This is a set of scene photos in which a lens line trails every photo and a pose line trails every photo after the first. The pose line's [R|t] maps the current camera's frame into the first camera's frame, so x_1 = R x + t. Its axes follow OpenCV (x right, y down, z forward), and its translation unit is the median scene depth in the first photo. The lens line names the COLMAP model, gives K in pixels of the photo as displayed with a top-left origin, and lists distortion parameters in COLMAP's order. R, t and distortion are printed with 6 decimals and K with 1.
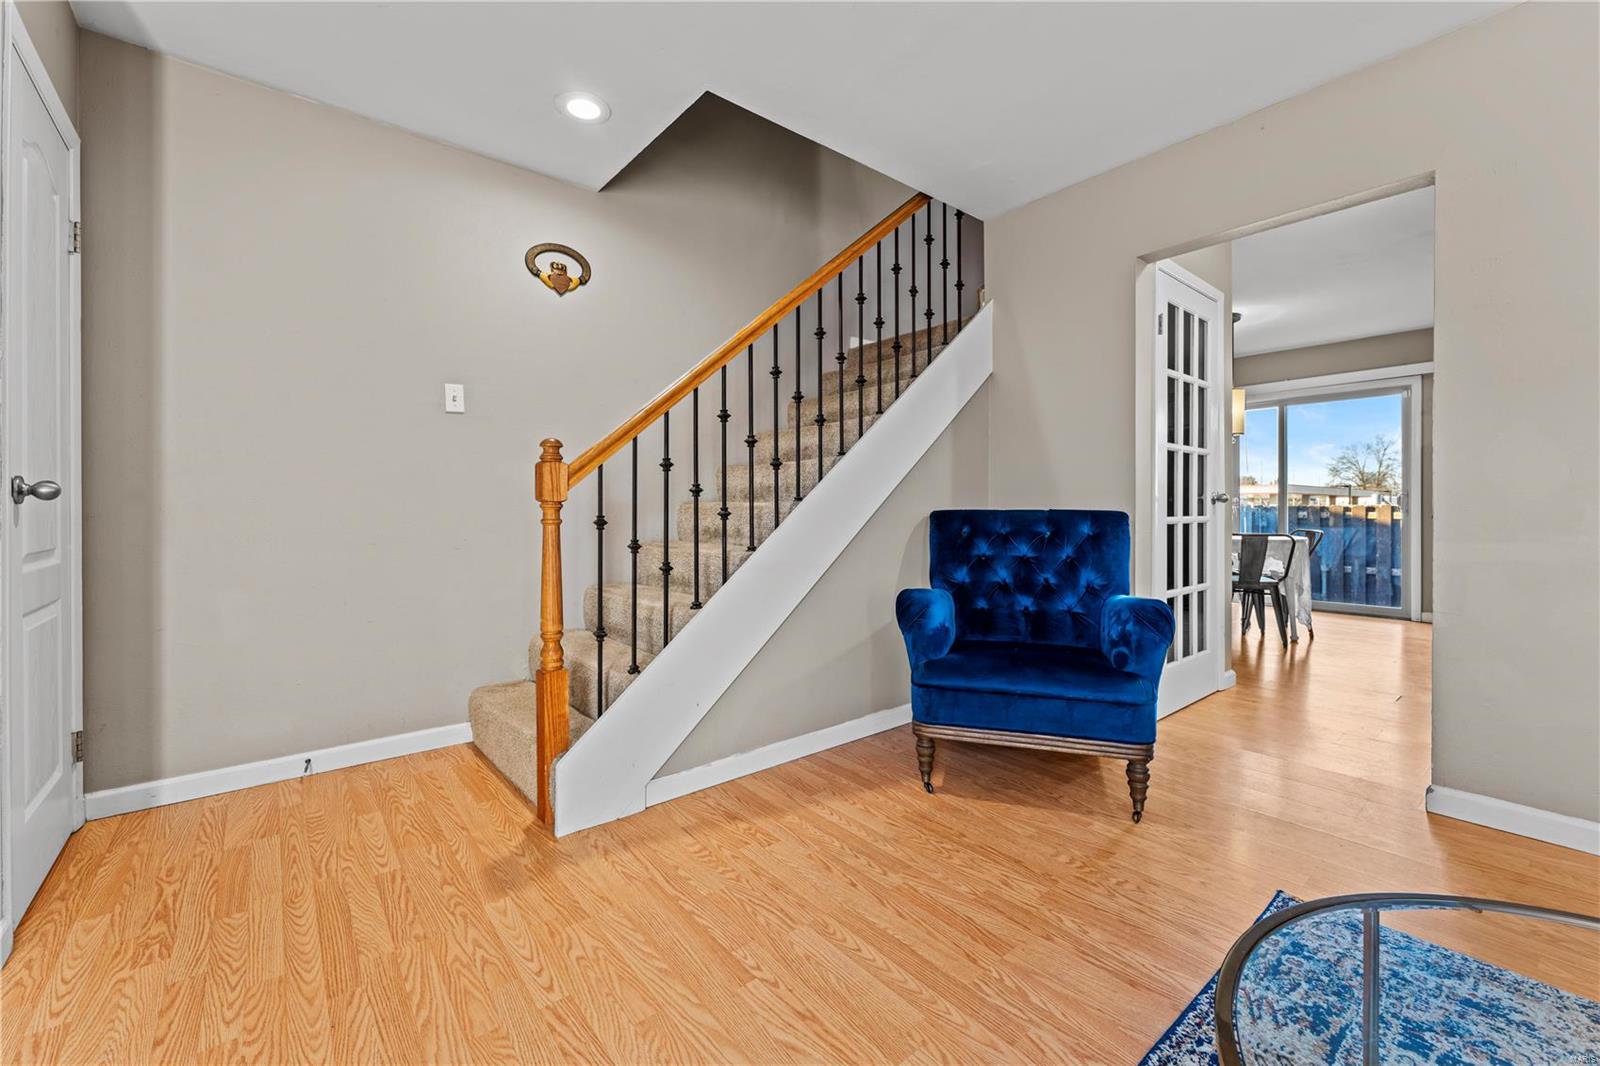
lens RADIAL K [[656.4, 0, 769.2], [0, 656.4, 507.3], [0, 0, 1]] dist [-0.002928, 0.000874]
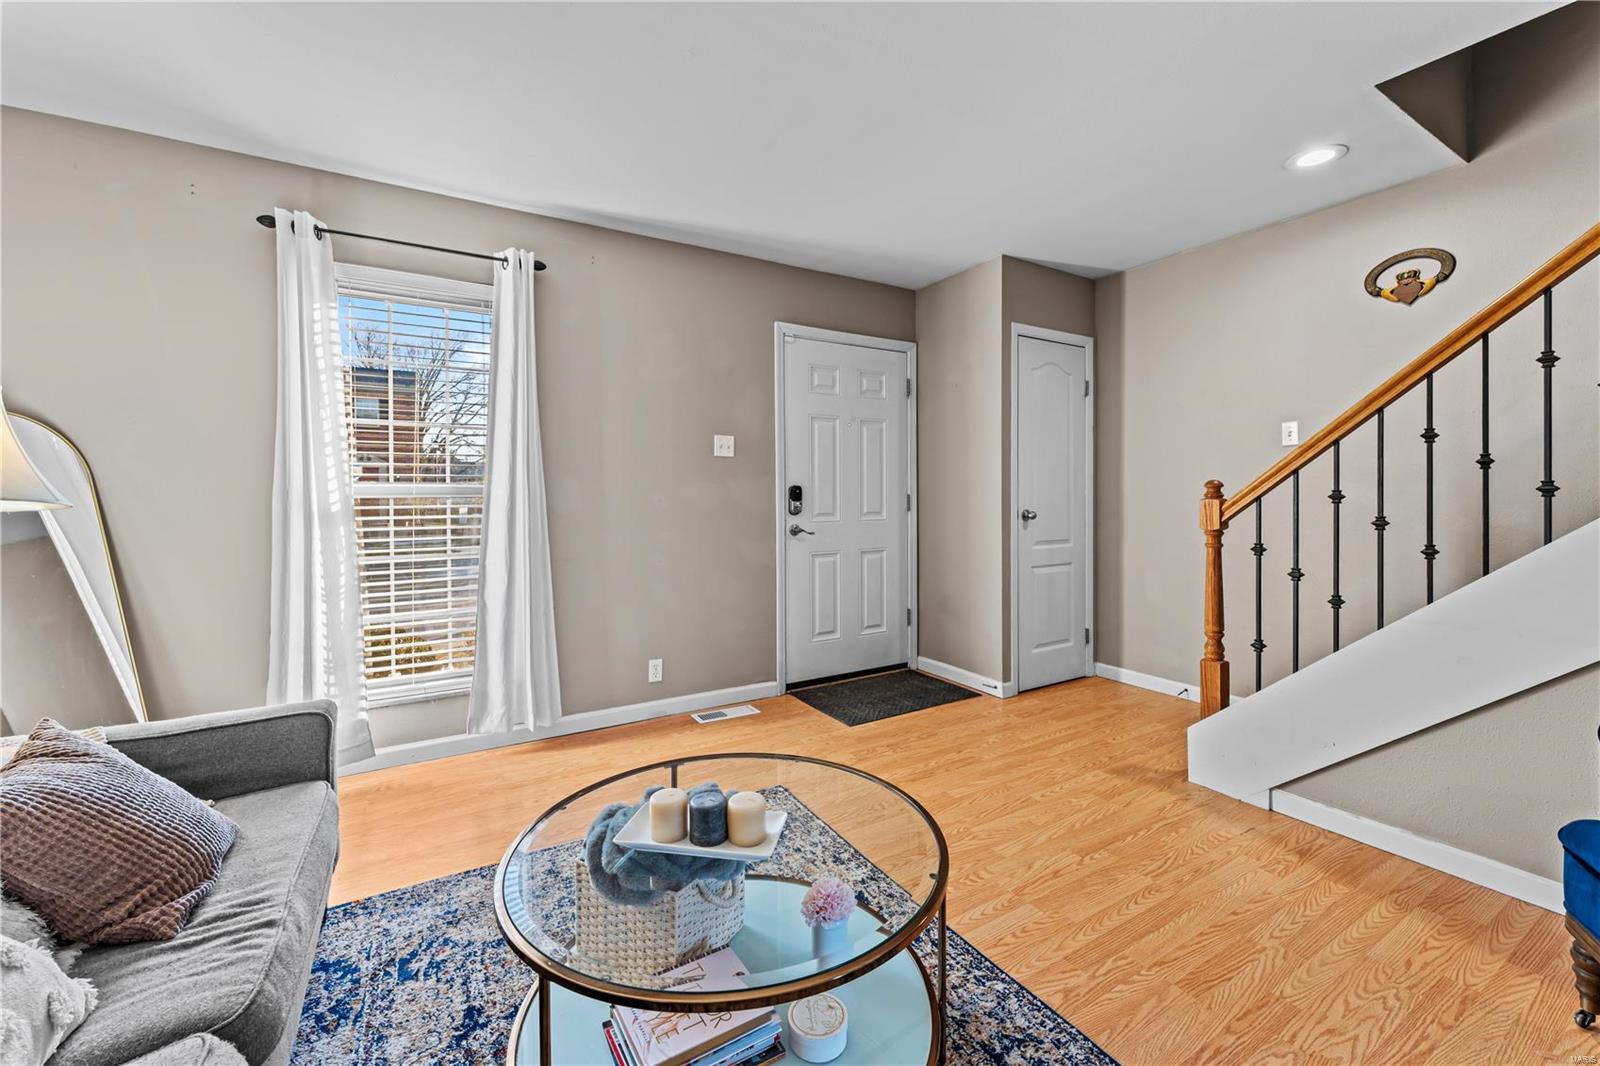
lens RADIAL K [[656.4, 0, 810.9], [0, 656.4, 495.8], [0, 0, 1]] dist [-0.002928, 0.000874]
pose [[-0.129633, 0.005449, -0.991547, 1.057254], [0.008875, 0.999951, 0.004335, -0.089269], [0.991522, -0.008238, -0.129675, 0.392644]]
